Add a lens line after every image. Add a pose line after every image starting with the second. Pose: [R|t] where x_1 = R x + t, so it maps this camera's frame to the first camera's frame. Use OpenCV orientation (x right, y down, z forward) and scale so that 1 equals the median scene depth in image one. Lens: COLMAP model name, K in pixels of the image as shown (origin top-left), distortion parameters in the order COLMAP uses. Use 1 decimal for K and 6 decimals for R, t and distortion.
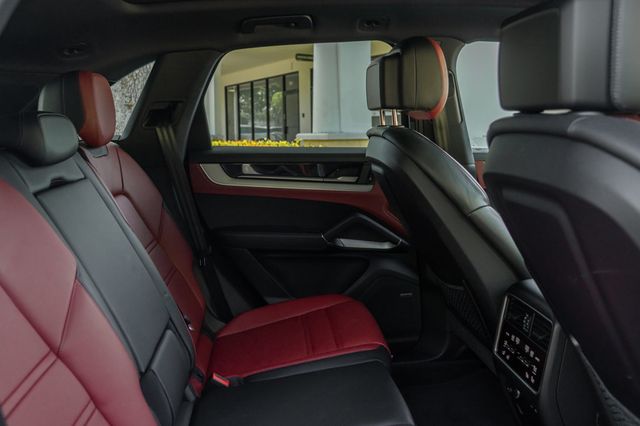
lens RADIAL K [[568.6, 0, 298.1], [0, 568.6, 160.3], [0, 0, 1]] dist [-0.016336, -0.002167]
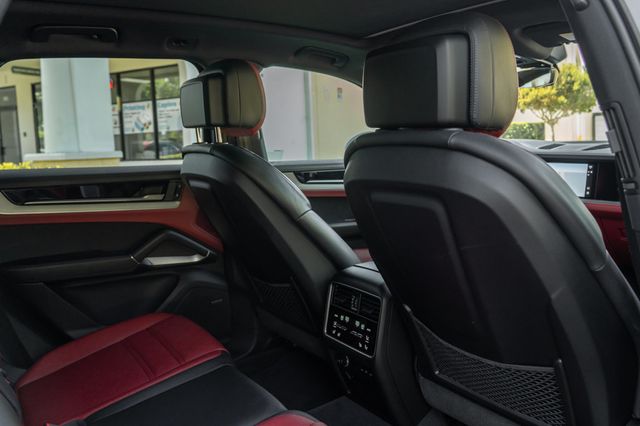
lens RADIAL K [[522.9, 0, 359.4], [0, 522.9, 183.1], [0, 0, 1]] dist [-0.026707, 0.001267]
pose [[0.826945, -0.058155, 0.559267, -0.148637], [0.049049, 0.998306, 0.031283, -0.002854], [-0.560139, 0.001562, 0.828397, 0.049758]]
